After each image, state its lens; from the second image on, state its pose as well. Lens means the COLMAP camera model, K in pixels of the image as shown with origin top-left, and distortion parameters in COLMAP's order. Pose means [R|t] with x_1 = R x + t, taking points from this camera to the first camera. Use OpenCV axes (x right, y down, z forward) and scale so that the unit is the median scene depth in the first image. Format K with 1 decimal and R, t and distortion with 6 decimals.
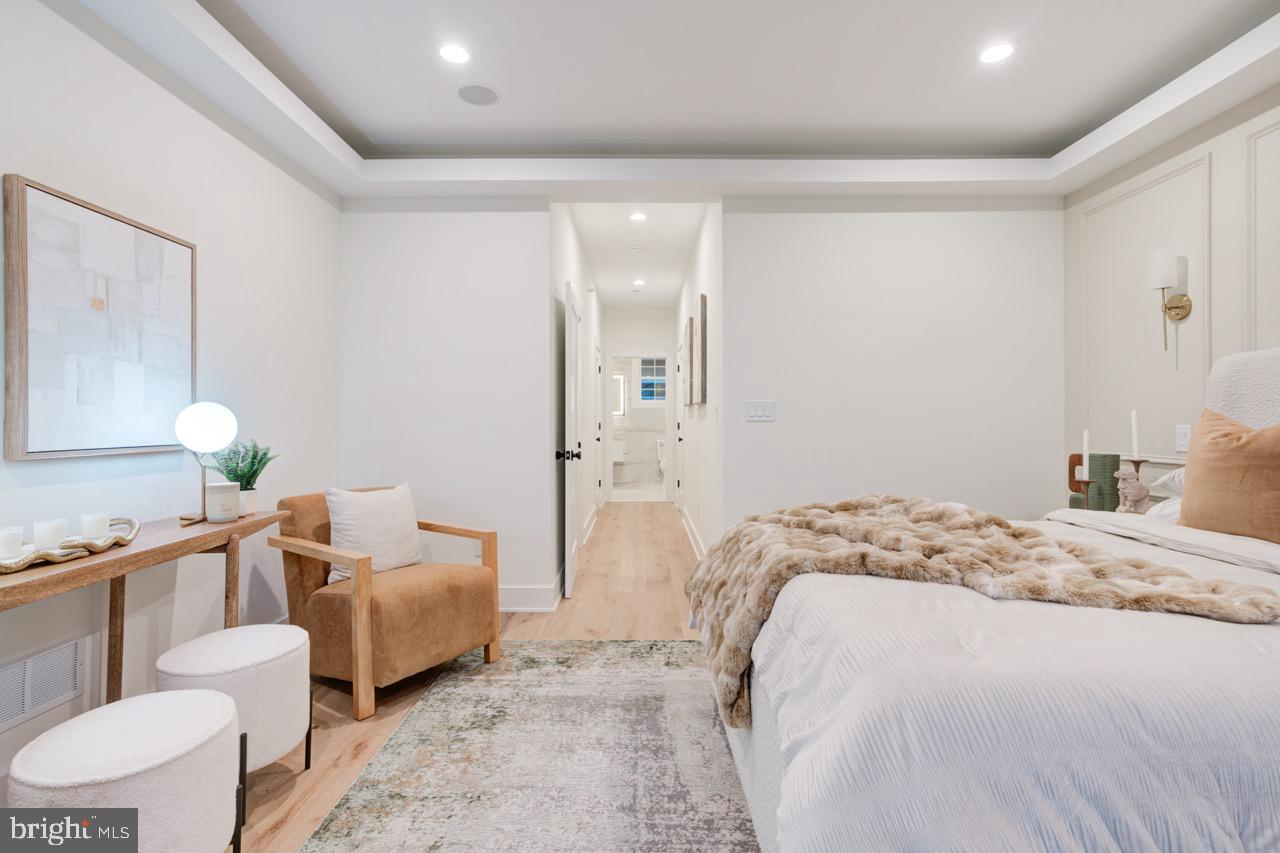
lens RADIAL K [[603.8, 0, 638.8], [0, 603.8, 420.6], [0, 0, 1]] dist [-0.004054, -0.000192]
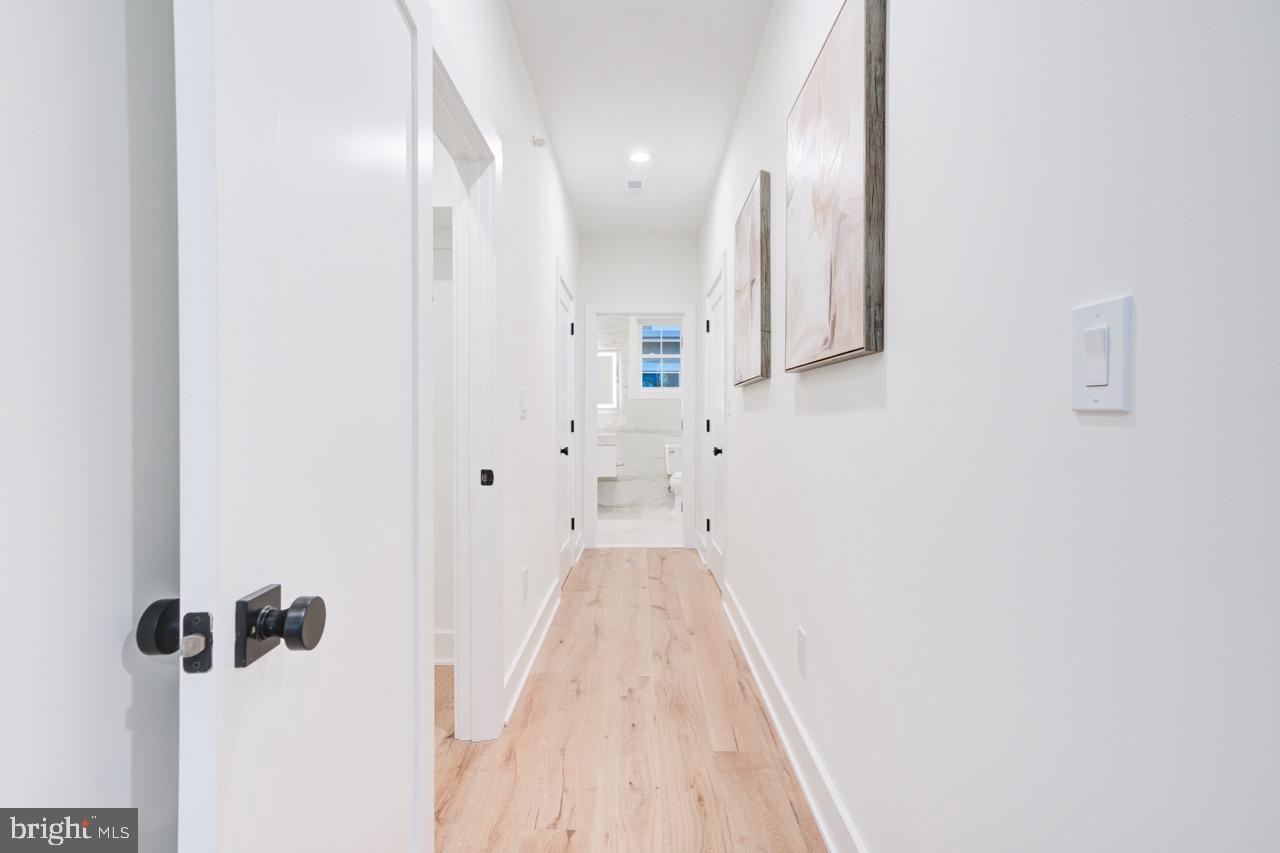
lens RADIAL K [[603.8, 0, 646.4], [0, 603.8, 422.4], [0, 0, 1]] dist [-0.004054, -0.000192]
pose [[0.999907, -0.001180, 0.013576, -0.000959], [0.001084, 0.999974, 0.007112, 0.001435], [-0.013585, -0.007097, 0.999883, 0.359422]]
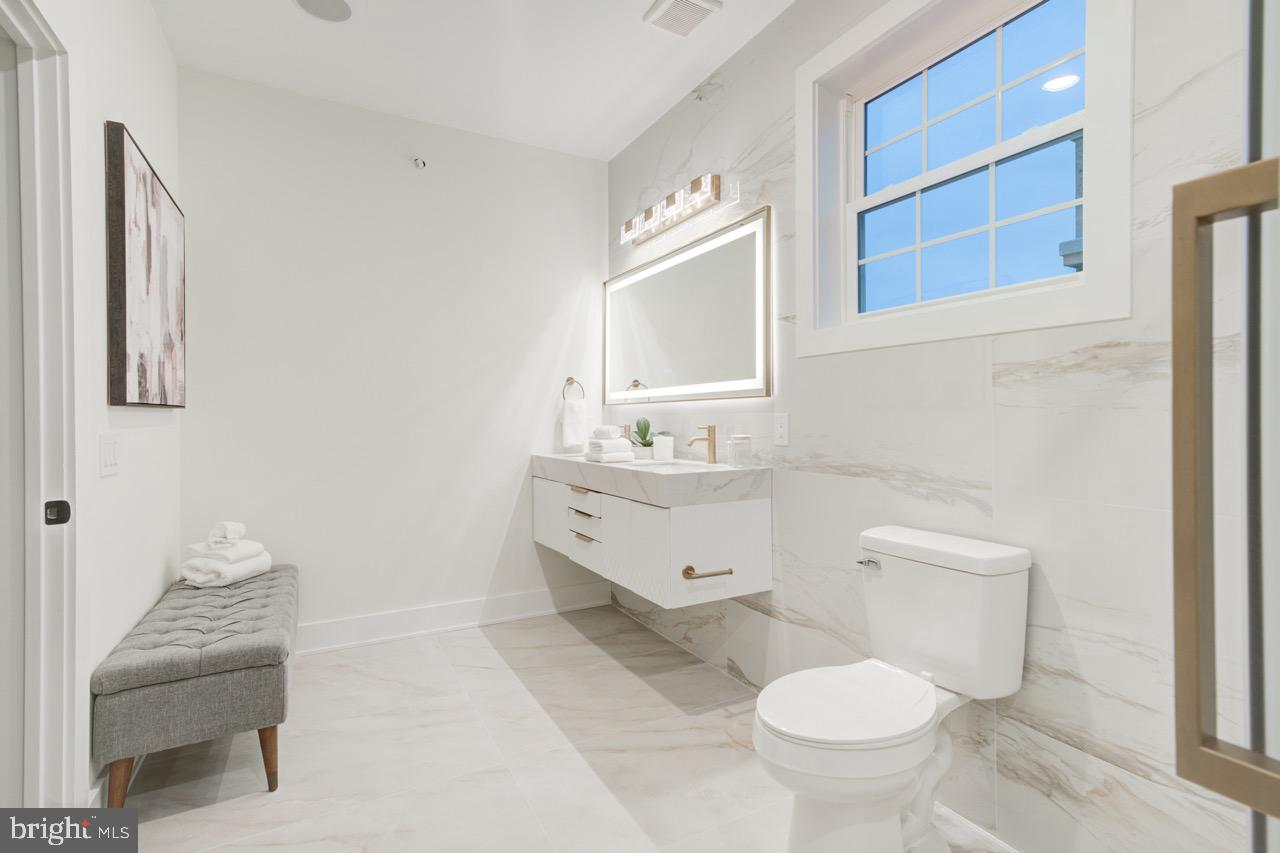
lens RADIAL K [[603.8, 0, 638.7], [0, 603.8, 419.1], [0, 0, 1]] dist [-0.004054, -0.000192]
pose [[0.475635, 0.001789, -0.879641, 0.178433], [0.001842, 0.999994, 0.003030, -0.000029], [0.879641, -0.003061, 0.475629, 1.011436]]
